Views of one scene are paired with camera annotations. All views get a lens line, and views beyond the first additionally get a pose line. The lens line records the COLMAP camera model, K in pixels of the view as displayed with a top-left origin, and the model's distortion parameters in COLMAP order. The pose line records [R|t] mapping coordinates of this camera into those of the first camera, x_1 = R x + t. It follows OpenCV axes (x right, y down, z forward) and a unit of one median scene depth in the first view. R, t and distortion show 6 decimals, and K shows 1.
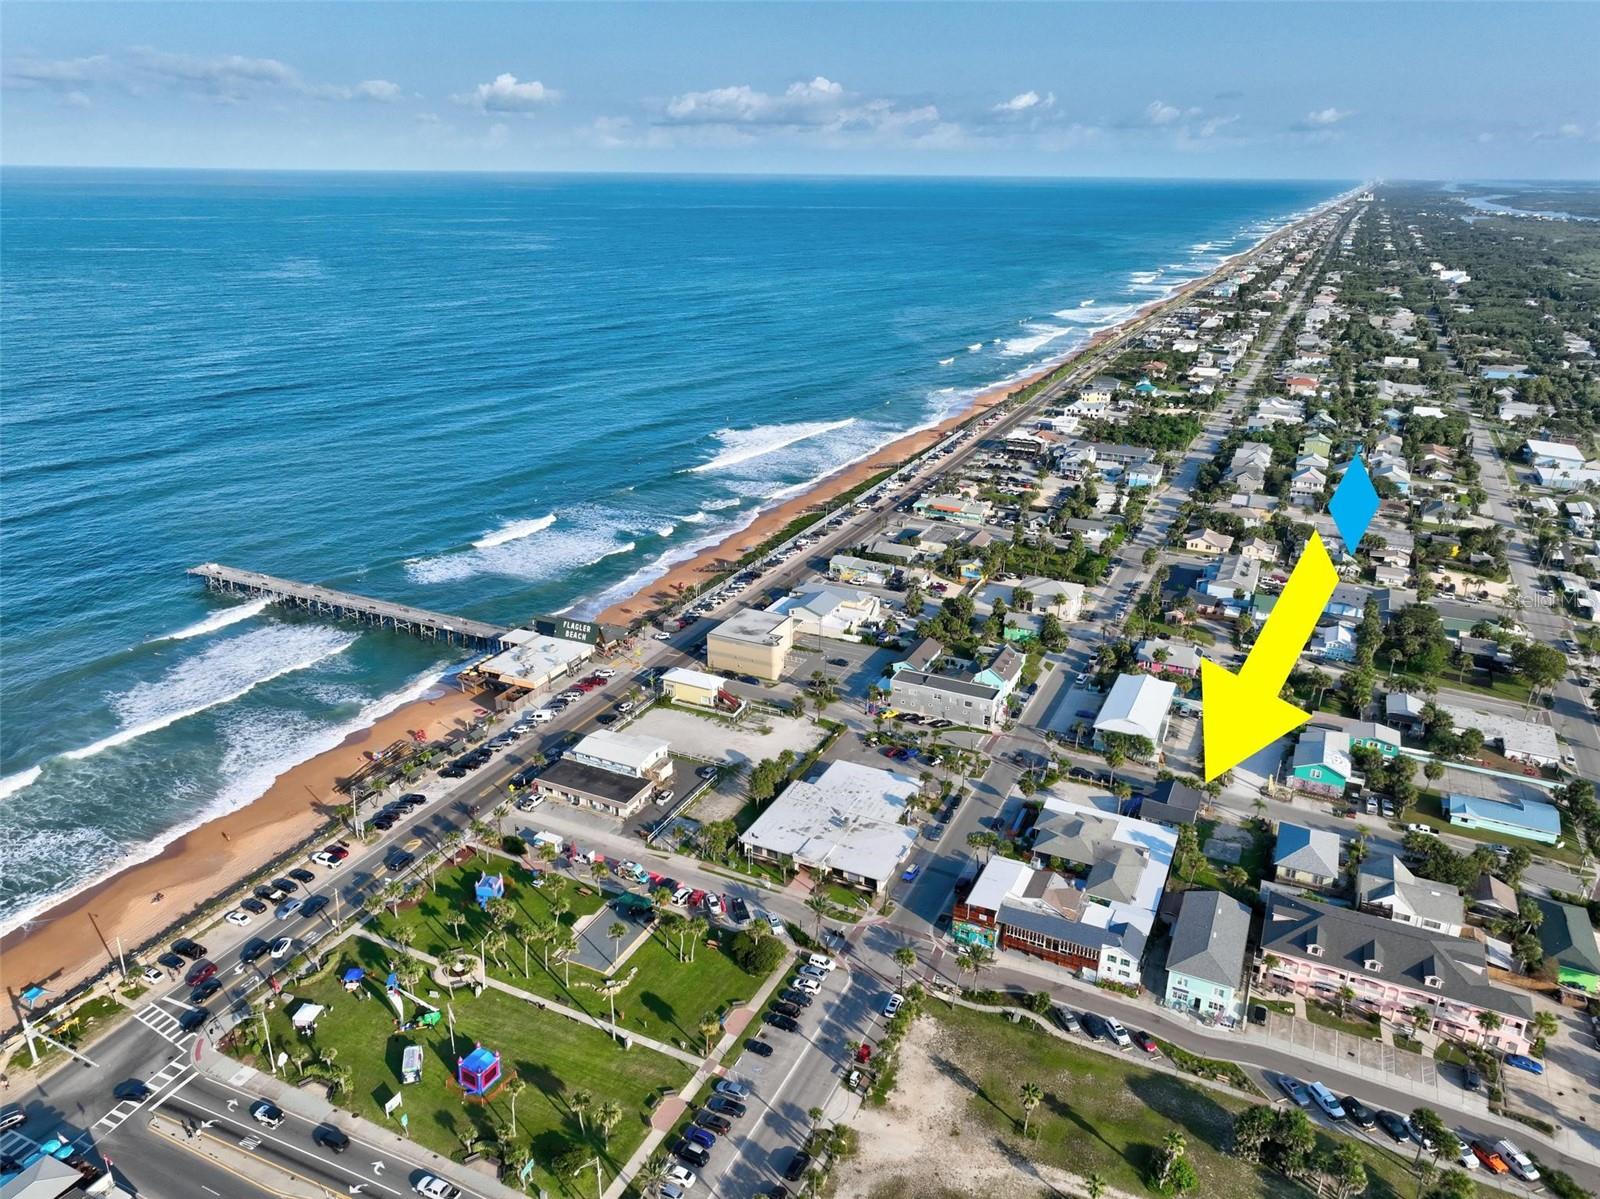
lens RADIAL K [[1103.5, 0, 800.0], [0, 1103.5, 599.5], [0, 0, 1]] dist [0.005153, 0.008807]
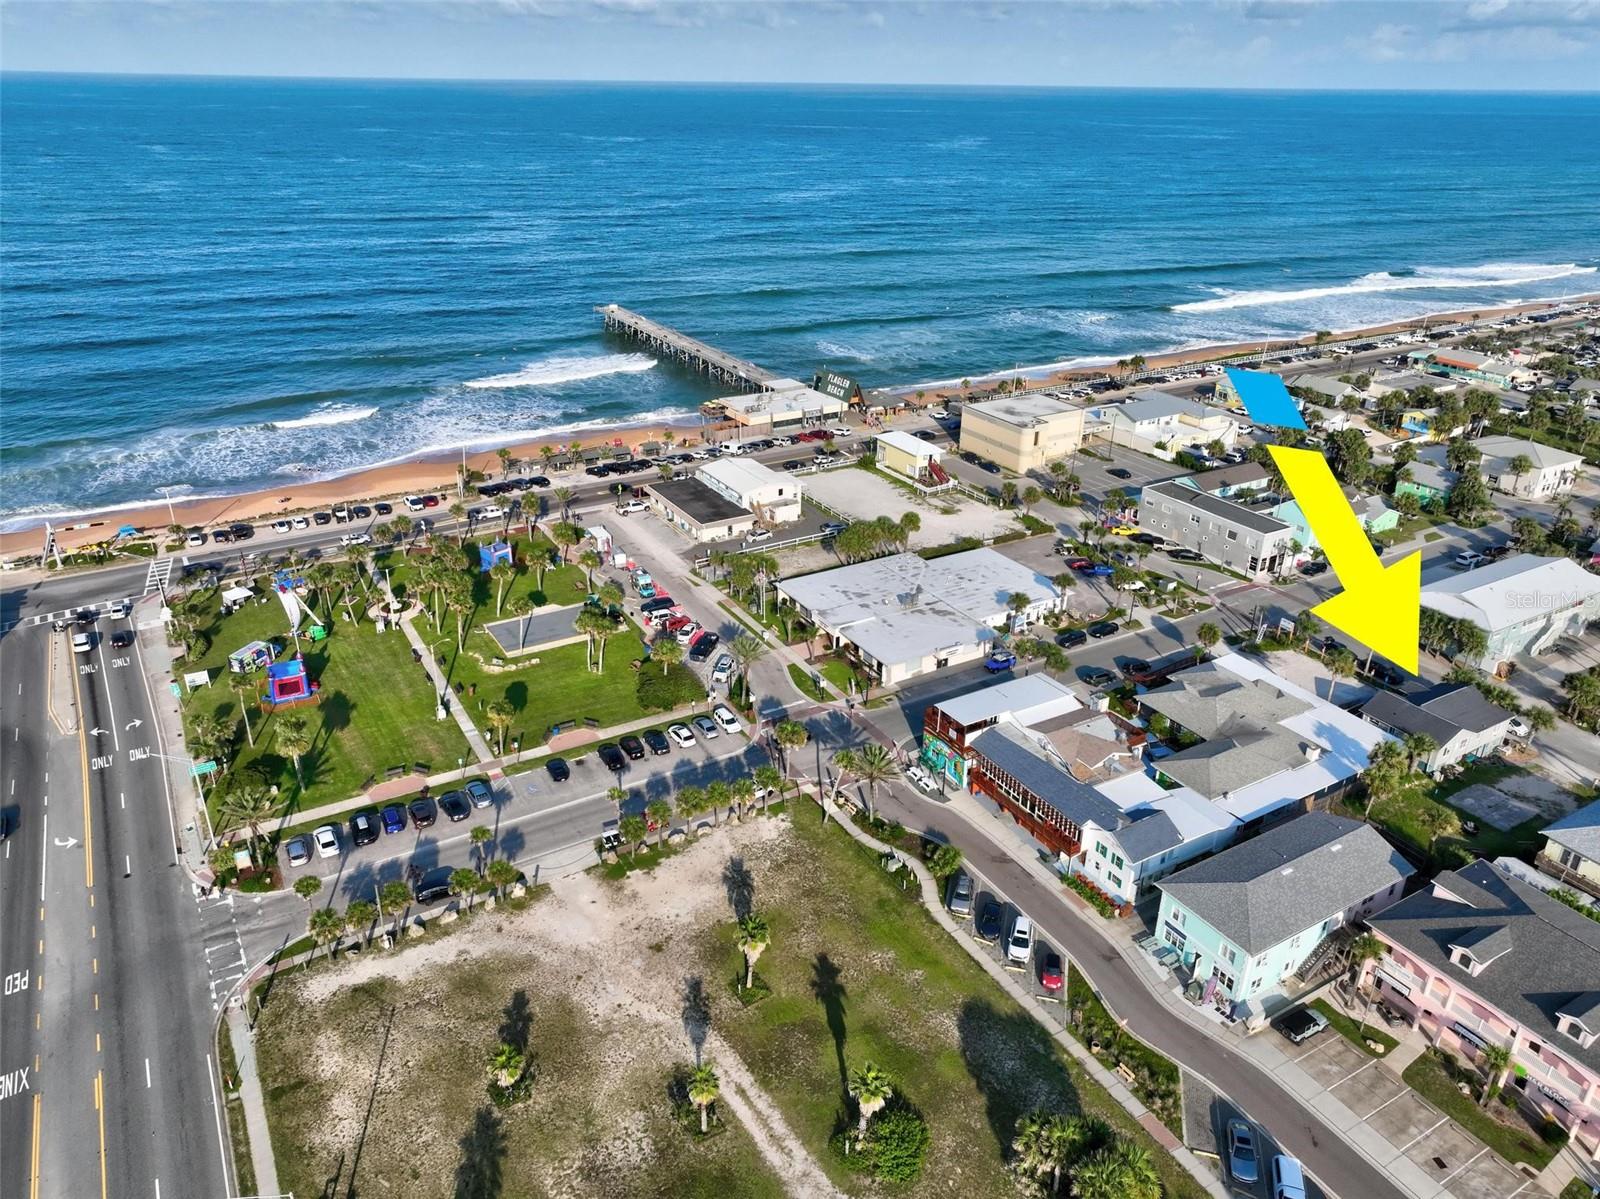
lens RADIAL K [[1103.5, 0, 800.0], [0, 1103.5, 599.5], [0, 0, 1]] dist [0.005153, 0.008807]
pose [[0.833913, 0.236212, -0.498791, 0.317175], [-0.200447, 0.971692, 0.125043, 0.114655], [0.514208, -0.004294, 0.857655, 0.304398]]
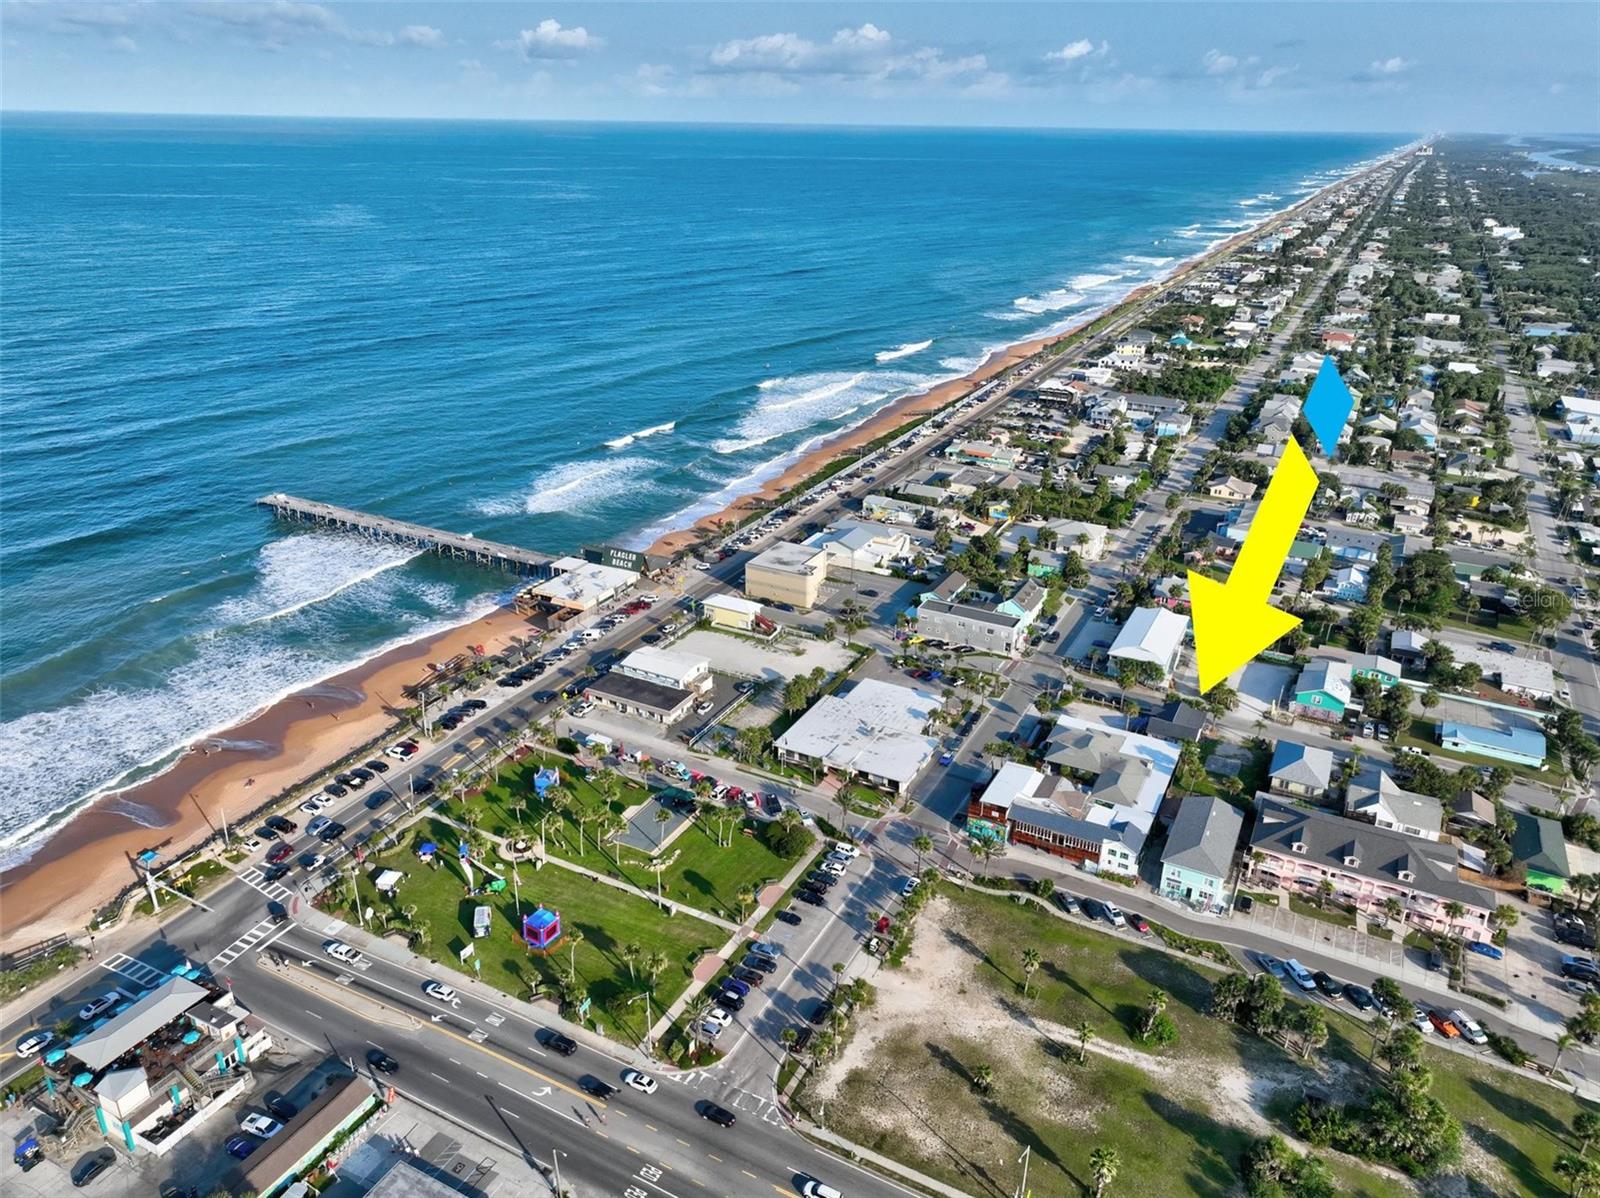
lens RADIAL K [[1098.3, 0, 800.0], [0, 1098.3, 599.0], [0, 0, 1]] dist [0.005003, 0.008620]
pose [[0.999362, 0.018884, -0.030300, 0.000987], [-0.017653, 0.999028, 0.040398, 0.027158], [0.031033, -0.039837, 0.998724, -0.067047]]
